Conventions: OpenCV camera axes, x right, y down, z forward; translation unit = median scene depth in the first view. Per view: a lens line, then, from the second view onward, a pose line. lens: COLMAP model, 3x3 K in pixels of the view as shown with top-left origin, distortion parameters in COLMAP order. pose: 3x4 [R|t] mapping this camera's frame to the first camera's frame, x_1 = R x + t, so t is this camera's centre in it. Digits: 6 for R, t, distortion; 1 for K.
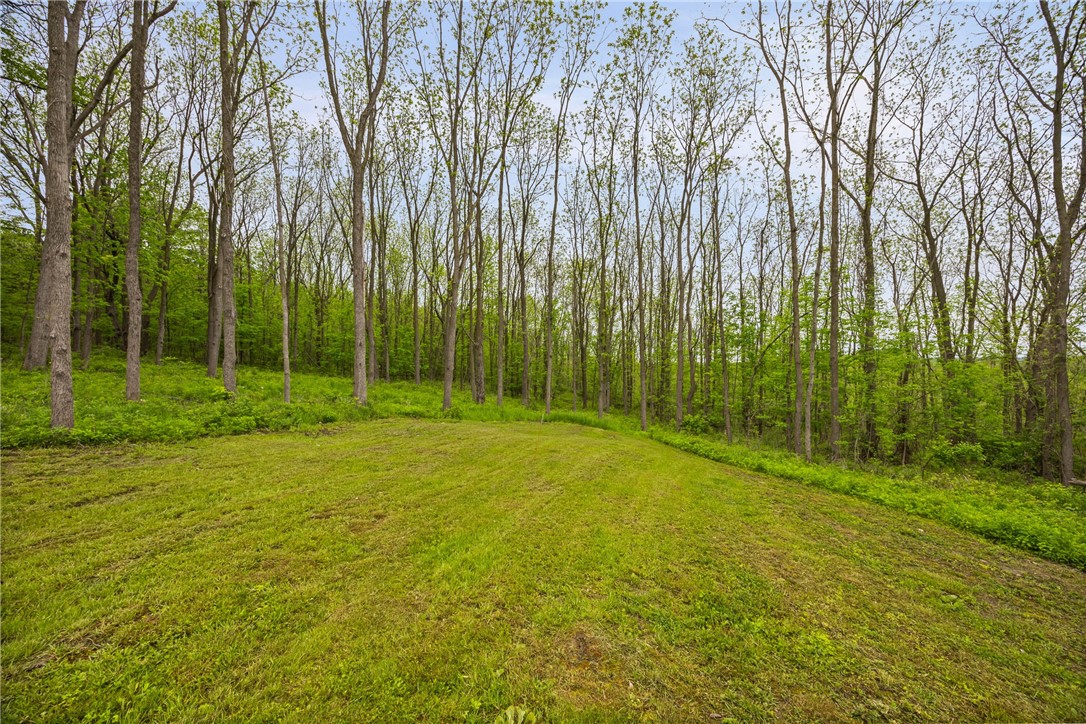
lens RADIAL K [[437.0, 0, 544.8], [0, 437.0, 347.0], [0, 0, 1]] dist [0.001078, 0.000099]
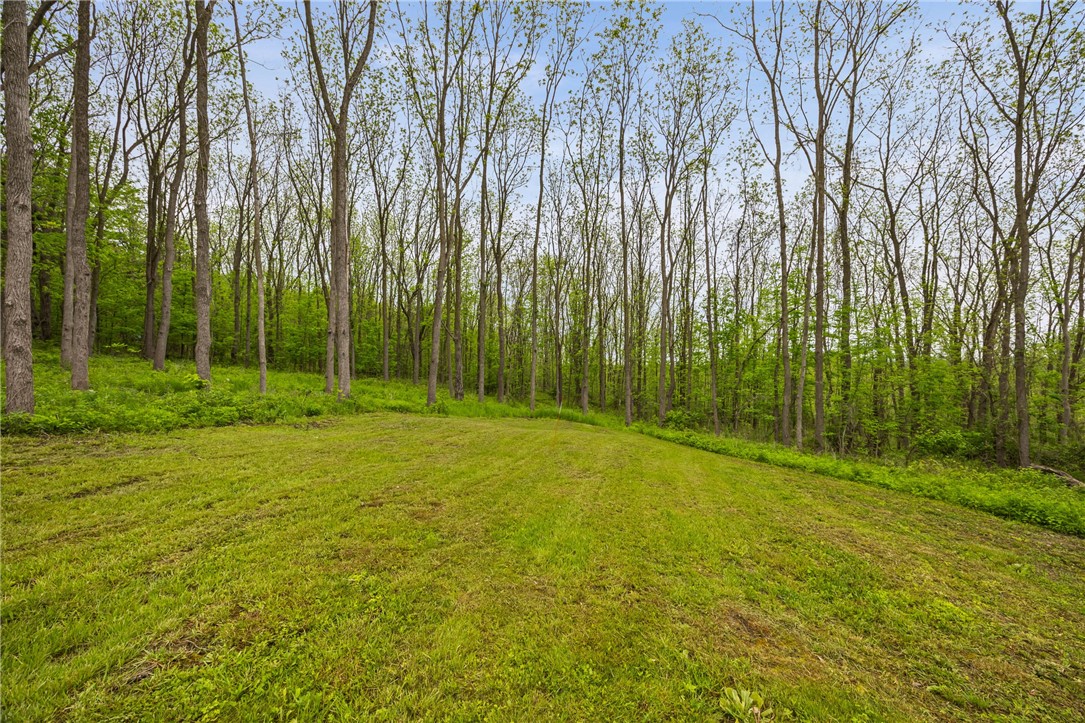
lens RADIAL K [[444.3, 0, 542.3], [0, 444.3, 349.5], [0, 0, 1]] dist [0.000435, -0.000065]
pose [[0.994868, 0.008581, 0.100817, -0.094435], [-0.008466, 0.999963, -0.001567, 0.026246], [-0.100827, 0.000705, 0.994904, 0.026758]]
